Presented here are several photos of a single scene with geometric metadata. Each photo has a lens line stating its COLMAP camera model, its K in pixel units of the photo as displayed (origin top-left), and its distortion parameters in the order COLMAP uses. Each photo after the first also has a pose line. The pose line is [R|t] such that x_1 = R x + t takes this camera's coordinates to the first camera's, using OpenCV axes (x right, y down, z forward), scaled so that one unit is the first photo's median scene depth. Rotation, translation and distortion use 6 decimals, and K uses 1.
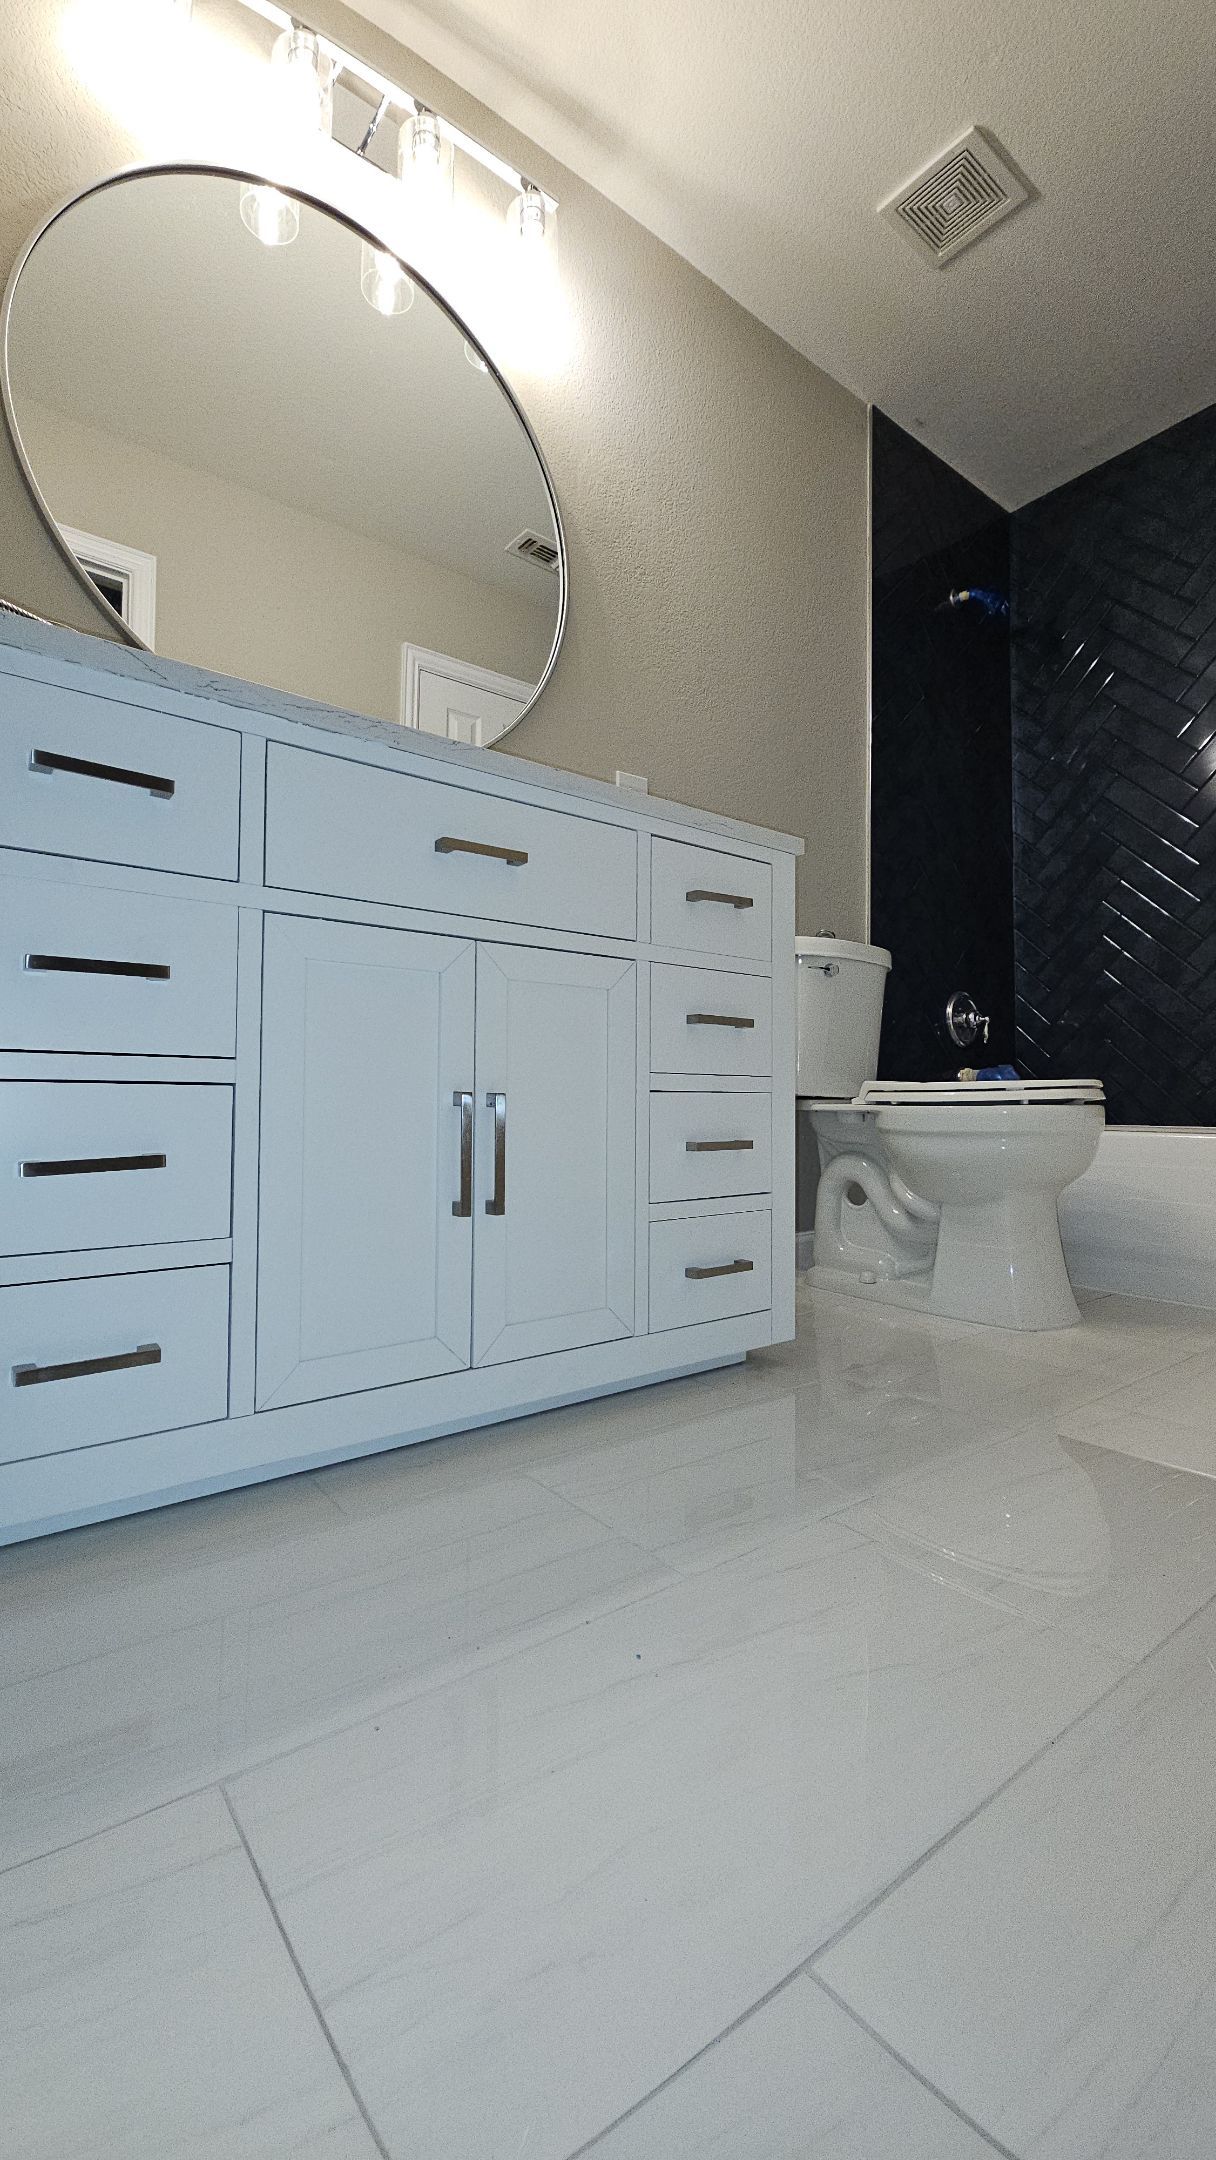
lens RADIAL K [[880.6, 0, 613.1], [0, 880.6, 1089.1], [0, 0, 1]] dist [0.011493, -0.000029]
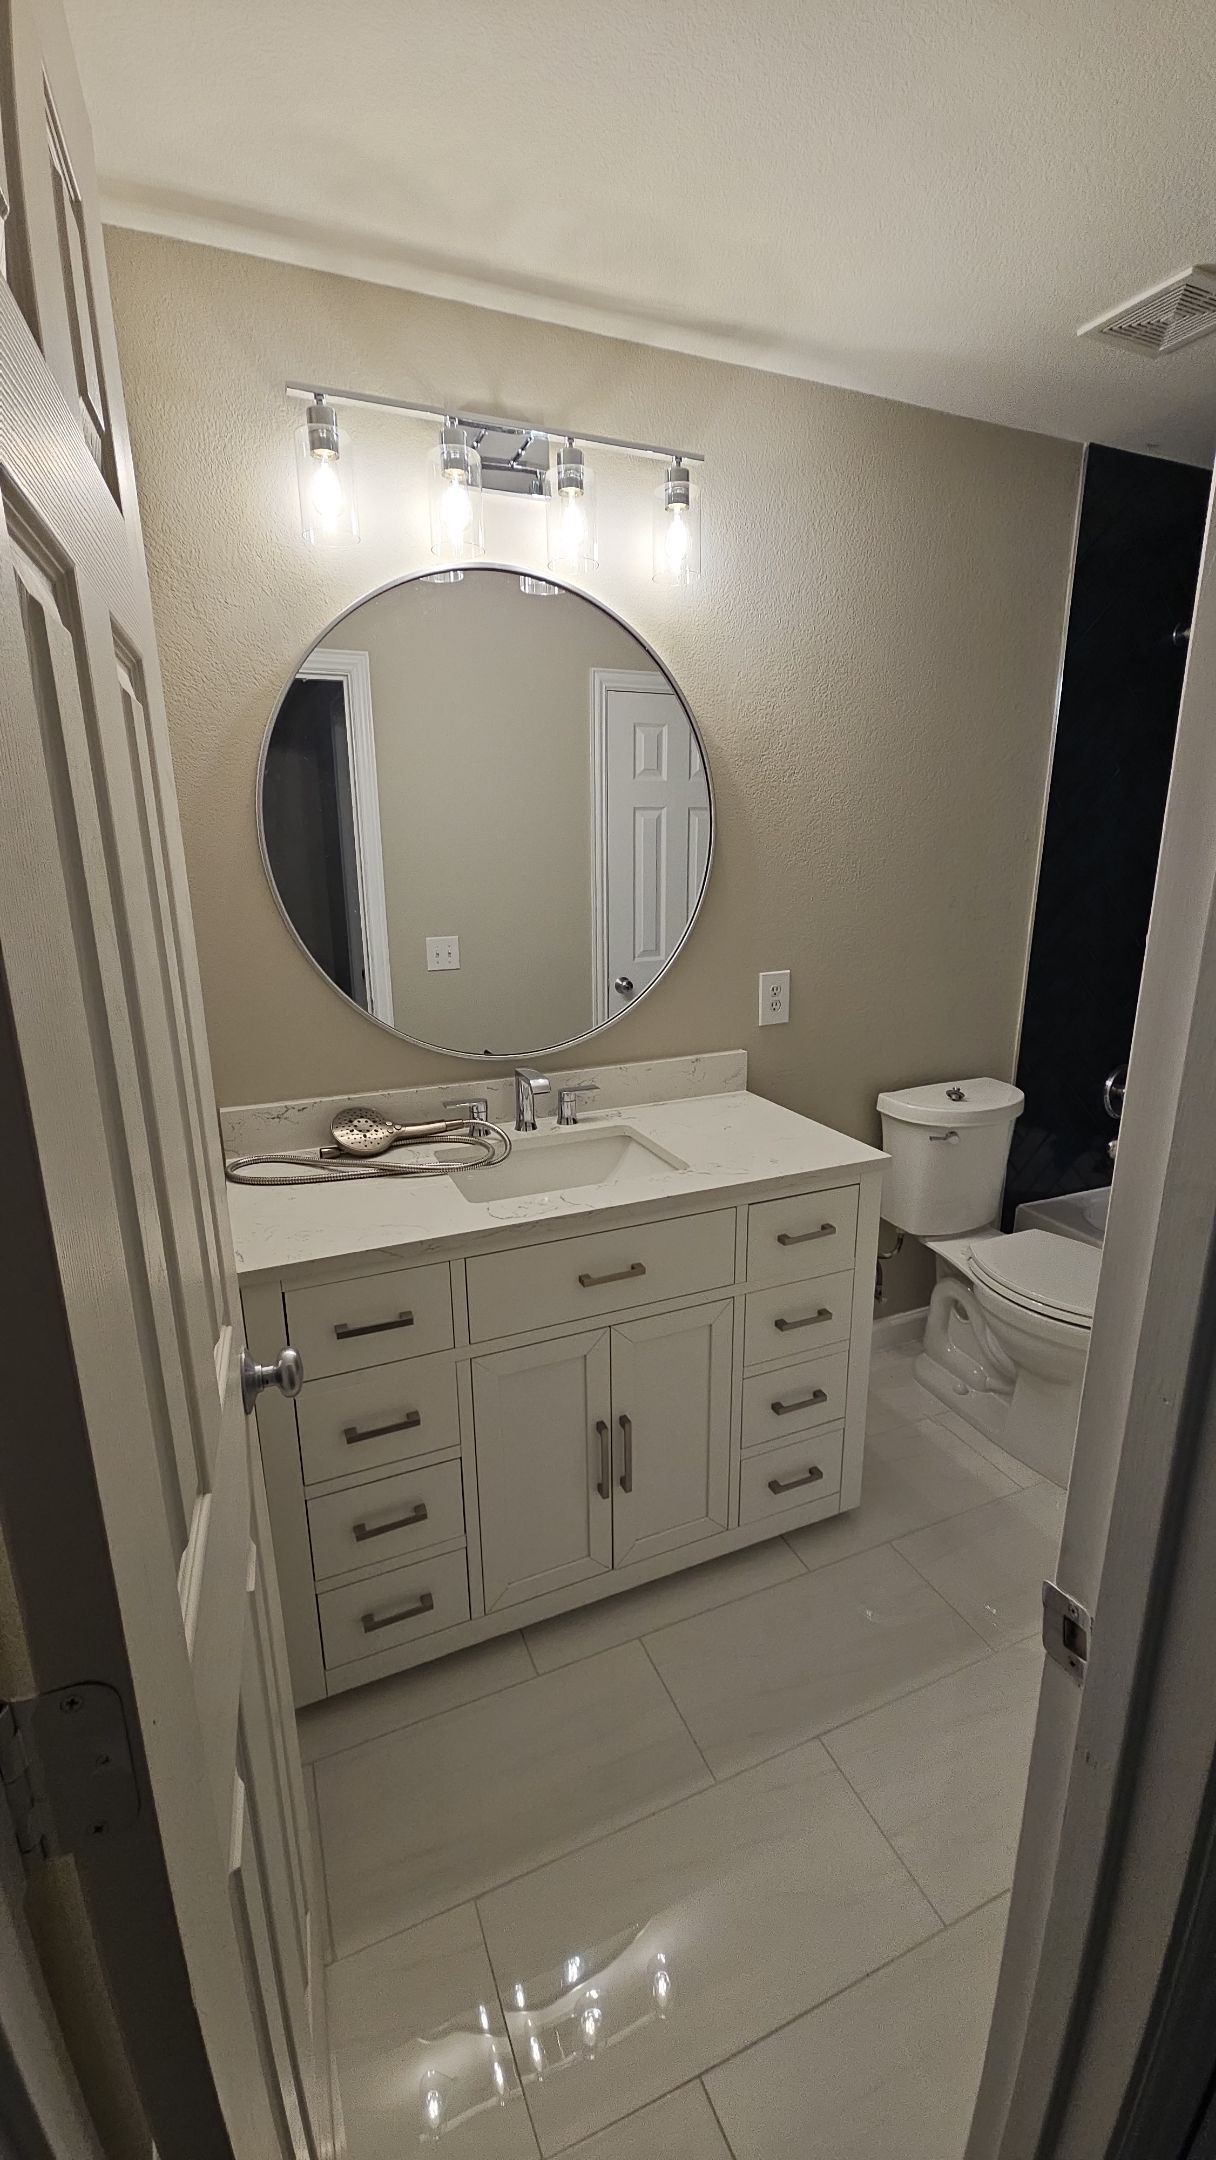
lens RADIAL K [[880.6, 0, 607.7], [0, 880.6, 1082.2], [0, 0, 1]] dist [-0.002951, -0.000543]
pose [[0.967870, 0.050361, -0.246355, 0.092507], [0.018427, 0.962898, 0.269236, -0.493640], [0.250773, -0.265125, 0.931033, -0.124444]]
